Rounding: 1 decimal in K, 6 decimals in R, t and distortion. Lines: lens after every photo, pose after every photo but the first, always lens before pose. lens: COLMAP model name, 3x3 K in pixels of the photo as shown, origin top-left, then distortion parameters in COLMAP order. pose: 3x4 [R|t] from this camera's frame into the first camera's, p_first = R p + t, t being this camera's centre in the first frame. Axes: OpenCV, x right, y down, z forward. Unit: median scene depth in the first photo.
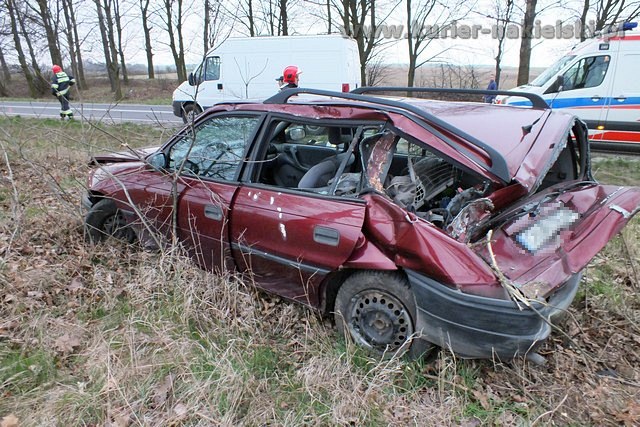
lens RADIAL K [[428.3, 0, 320.0], [0, 428.3, 213.5], [0, 0, 1]] dist [-0.064648, 0.004398]
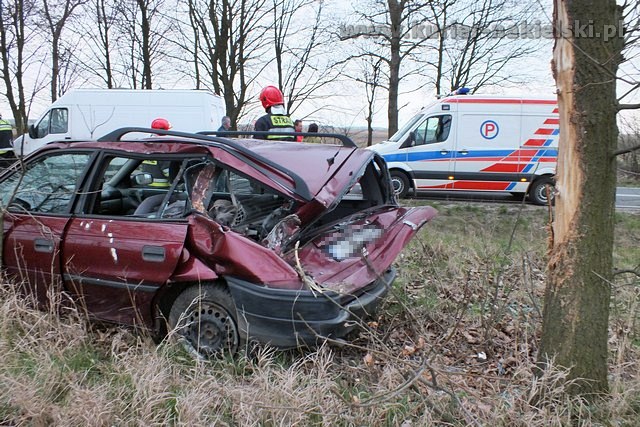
lens RADIAL K [[469.8, 0, 347.9], [0, 469.8, 212.3], [0, 0, 1]] dist [-0.097032, 0.062859]
pose [[0.952101, -0.029521, 0.304355, 0.112296], [0.076418, 0.986717, -0.143349, 0.132328], [-0.296081, 0.159741, 0.941711, -0.245523]]
